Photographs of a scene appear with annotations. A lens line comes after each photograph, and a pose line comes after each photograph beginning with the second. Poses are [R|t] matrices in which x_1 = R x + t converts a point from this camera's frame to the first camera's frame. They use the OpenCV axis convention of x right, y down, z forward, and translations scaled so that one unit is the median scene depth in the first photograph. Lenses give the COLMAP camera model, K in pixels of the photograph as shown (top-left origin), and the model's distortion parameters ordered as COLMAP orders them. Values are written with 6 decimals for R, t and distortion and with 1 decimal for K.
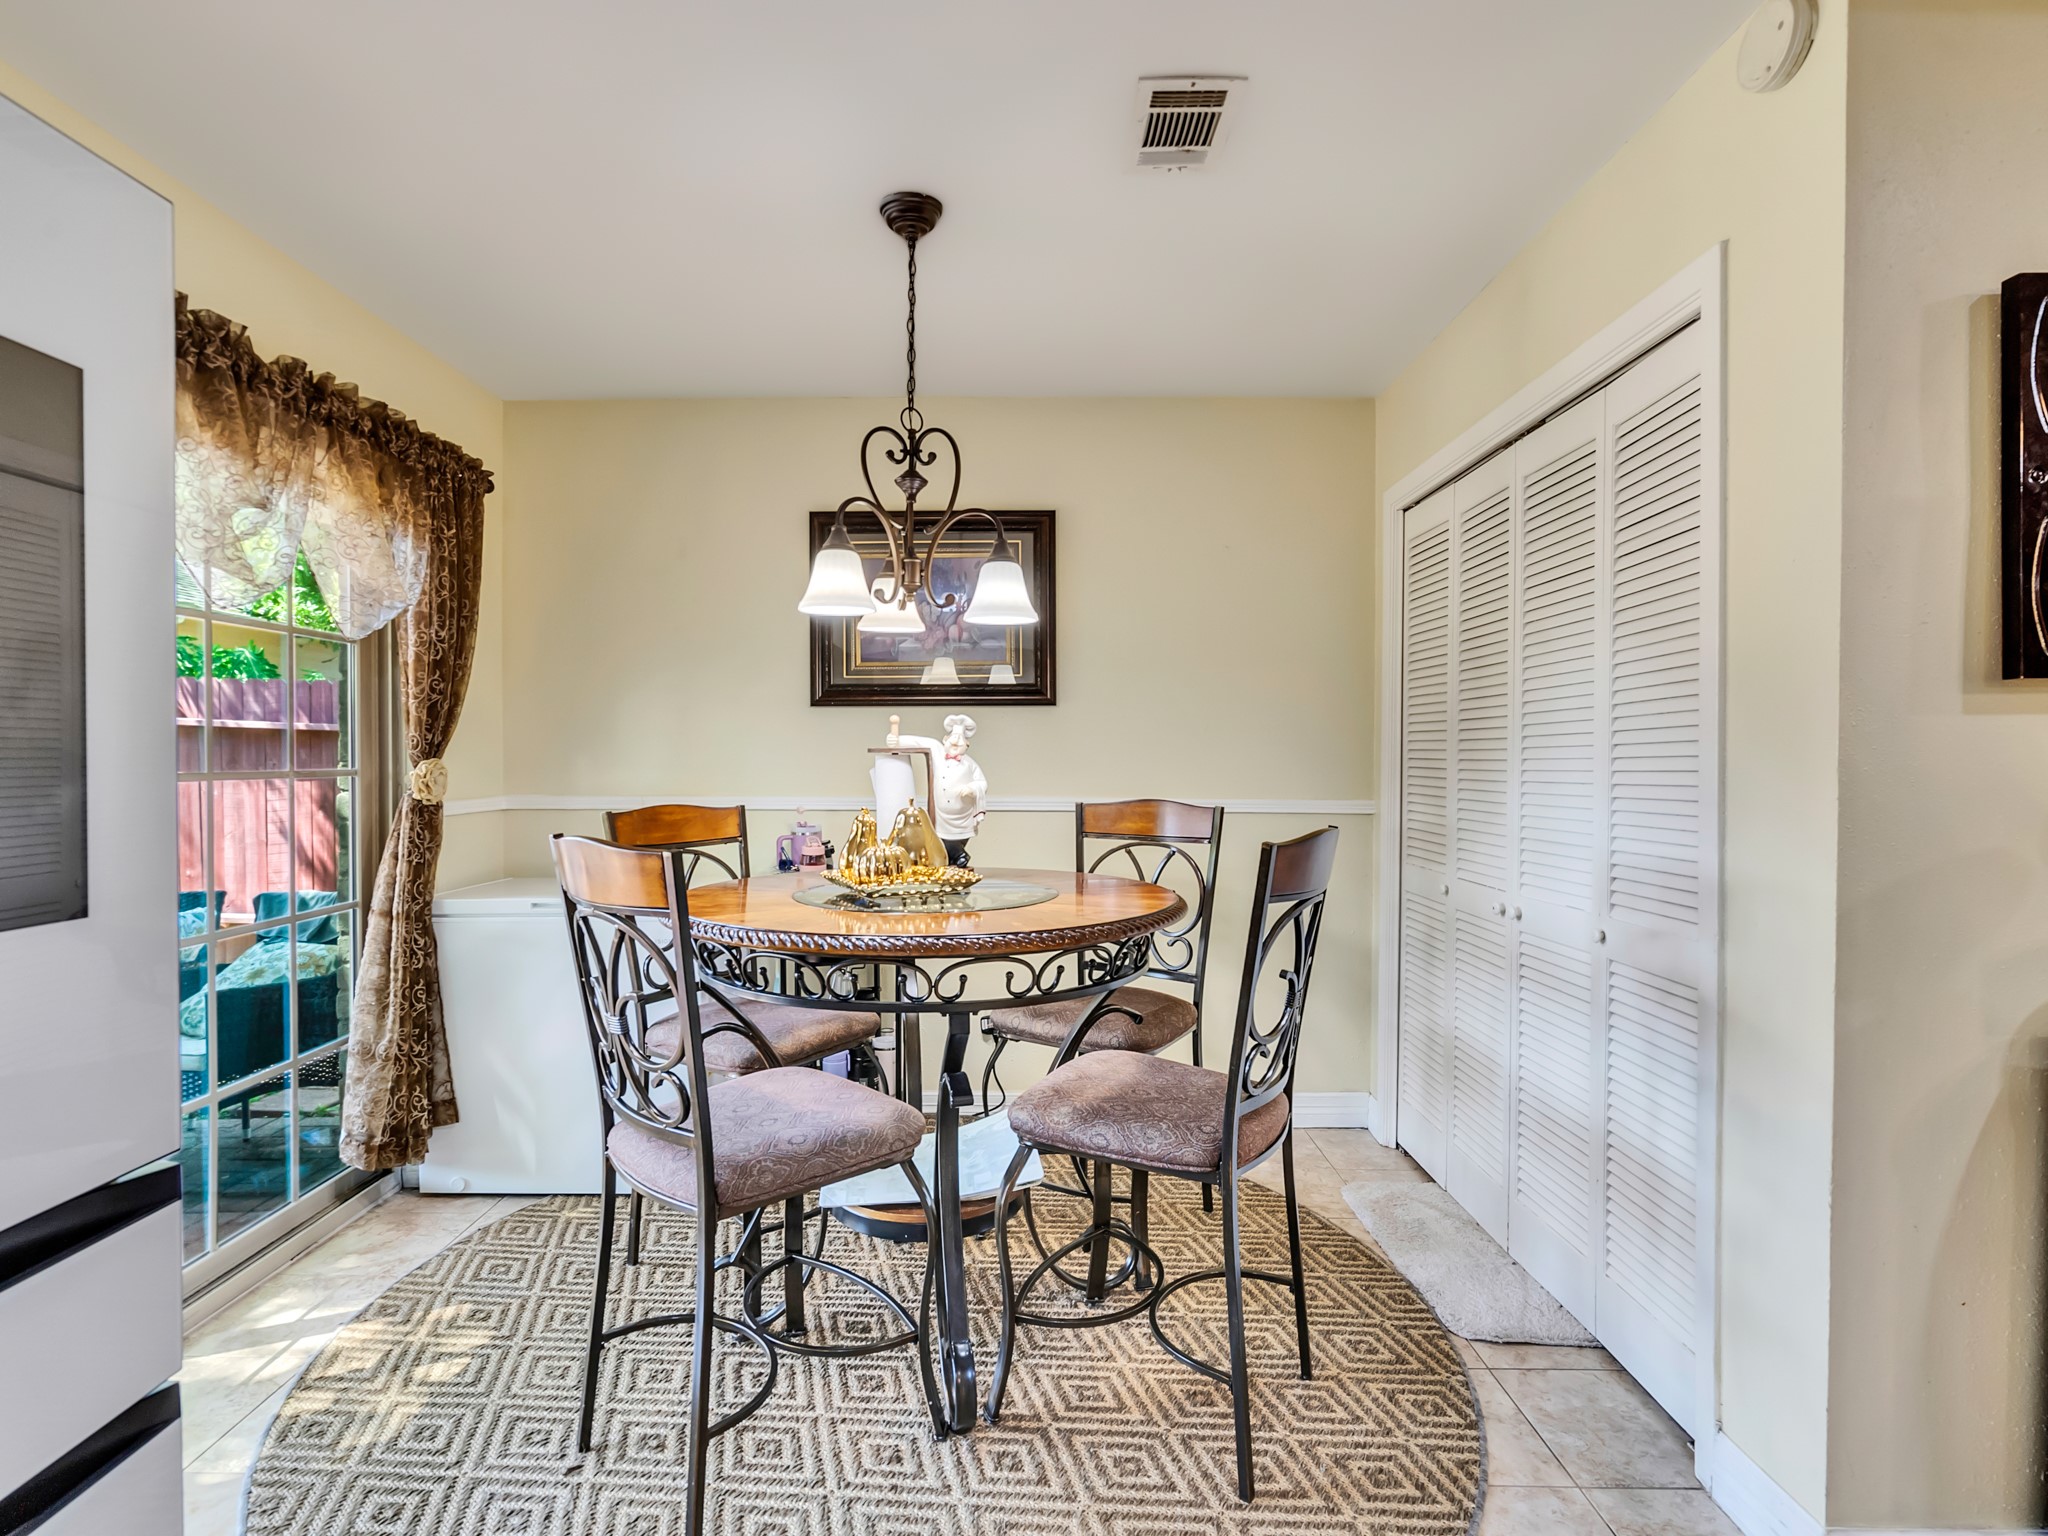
lens RADIAL K [[1051.8, 0, 1014.0], [0, 1051.8, 763.7], [0, 0, 1]] dist [-0.002978, 0.002449]
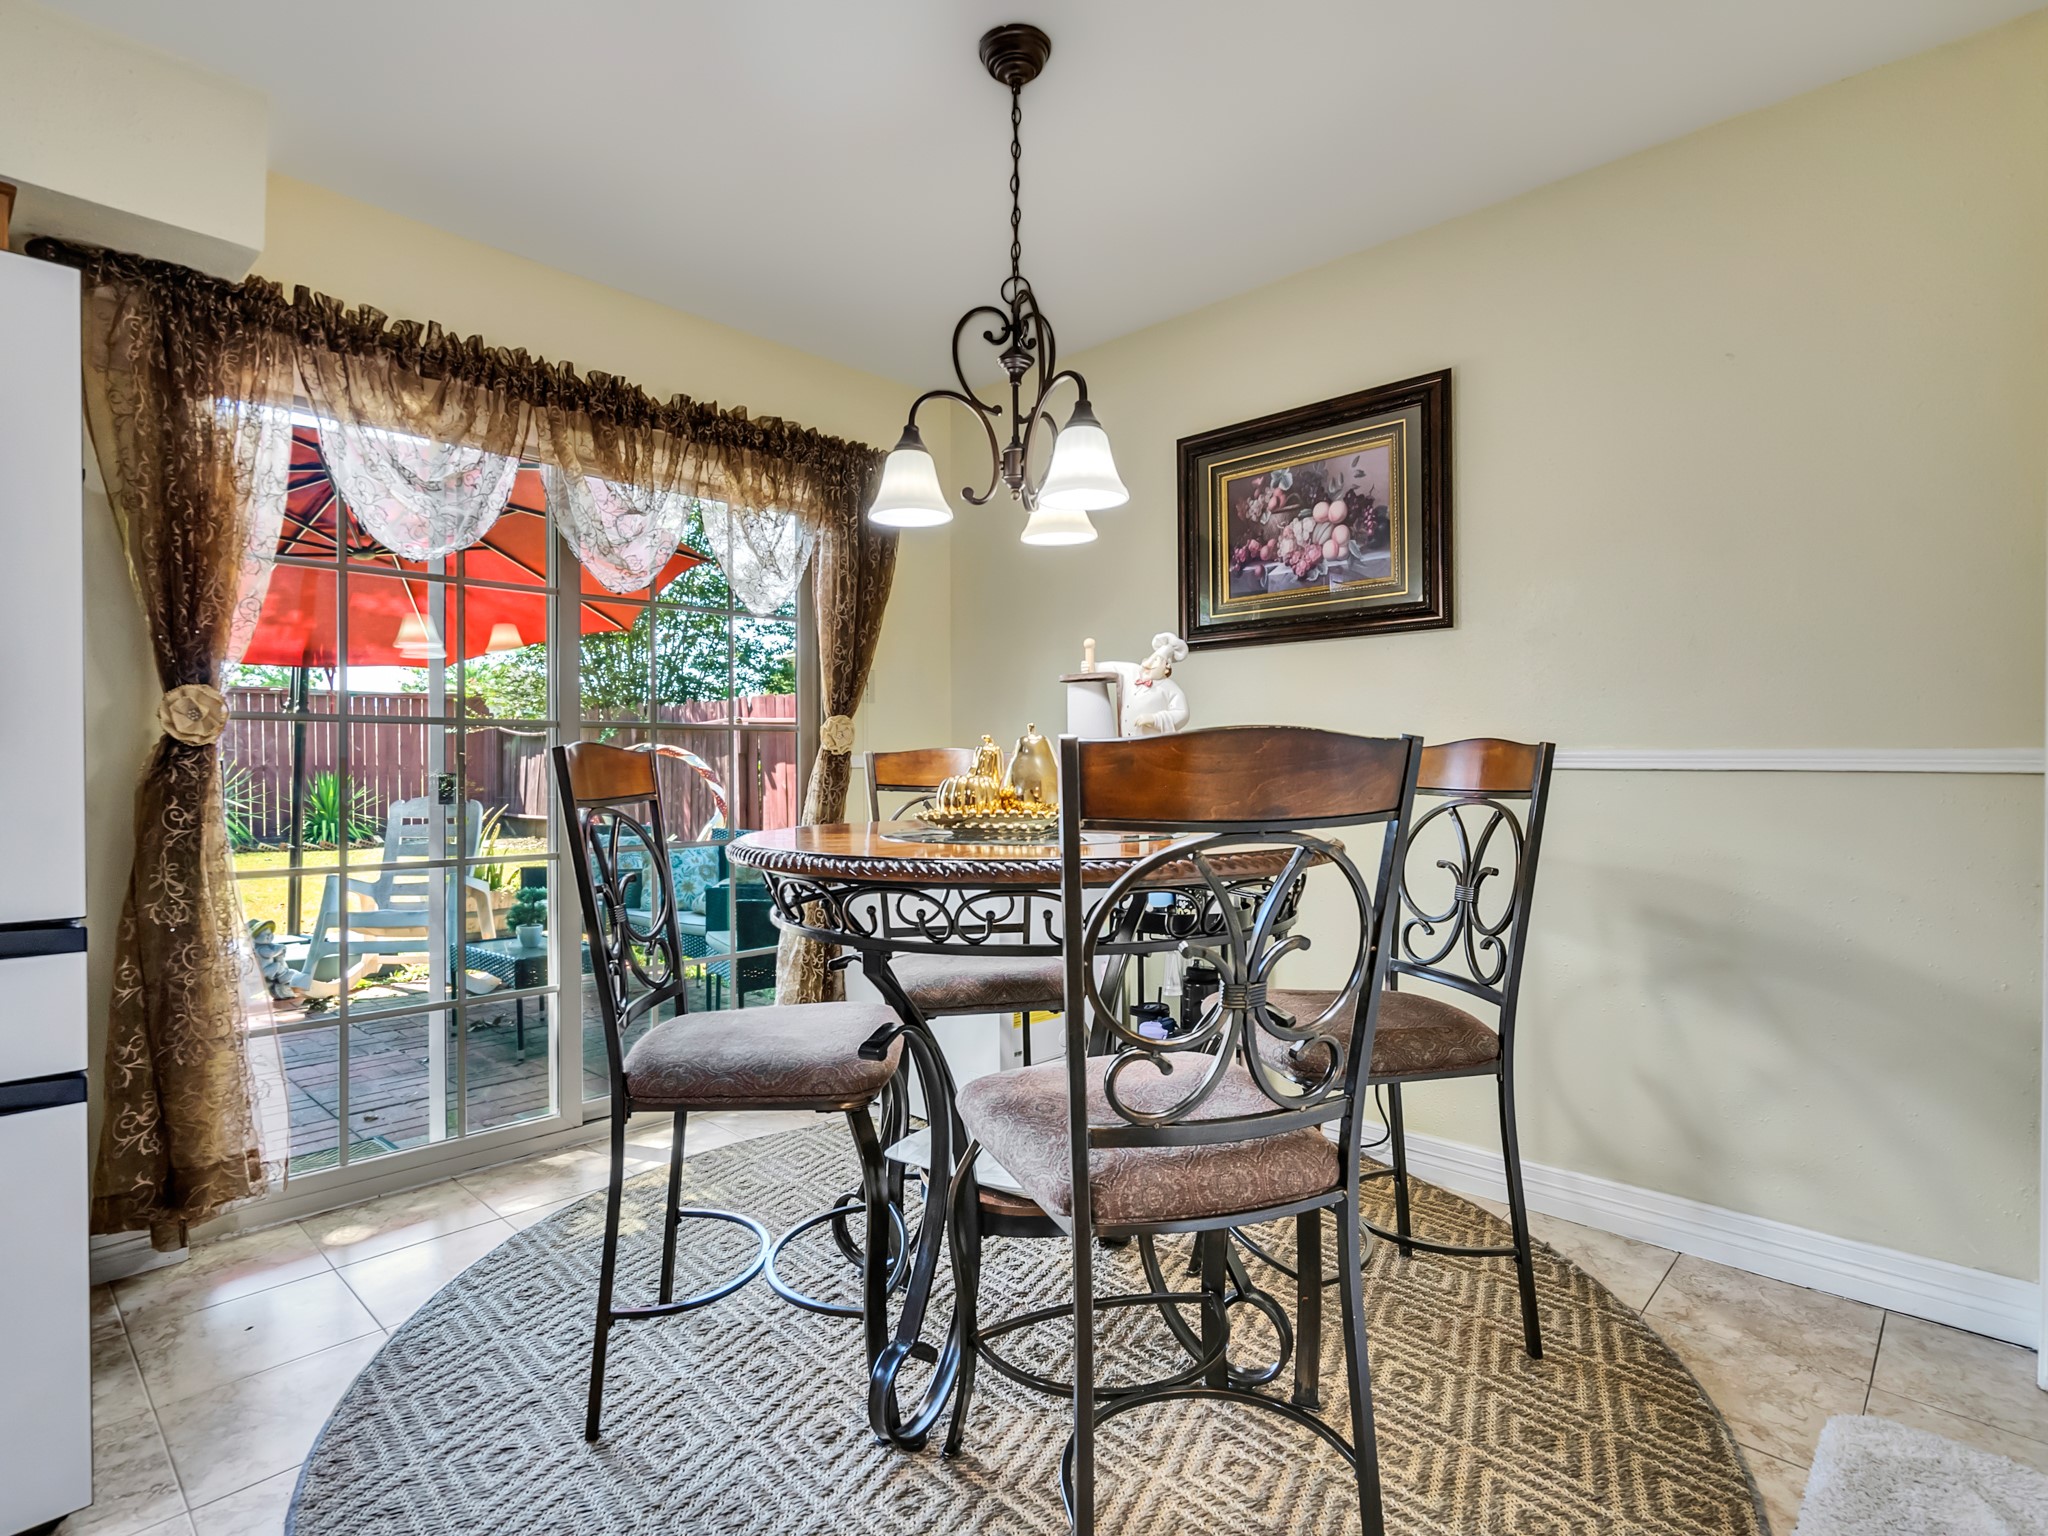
lens RADIAL K [[1051.8, 0, 1013.8], [0, 1051.8, 764.3], [0, 0, 1]] dist [-0.002978, 0.002449]
pose [[0.726592, -0.003013, -0.687063, 0.439566], [-0.001296, 0.999983, -0.005756, 0.063695], [0.687068, 0.005072, 0.726575, 0.320680]]
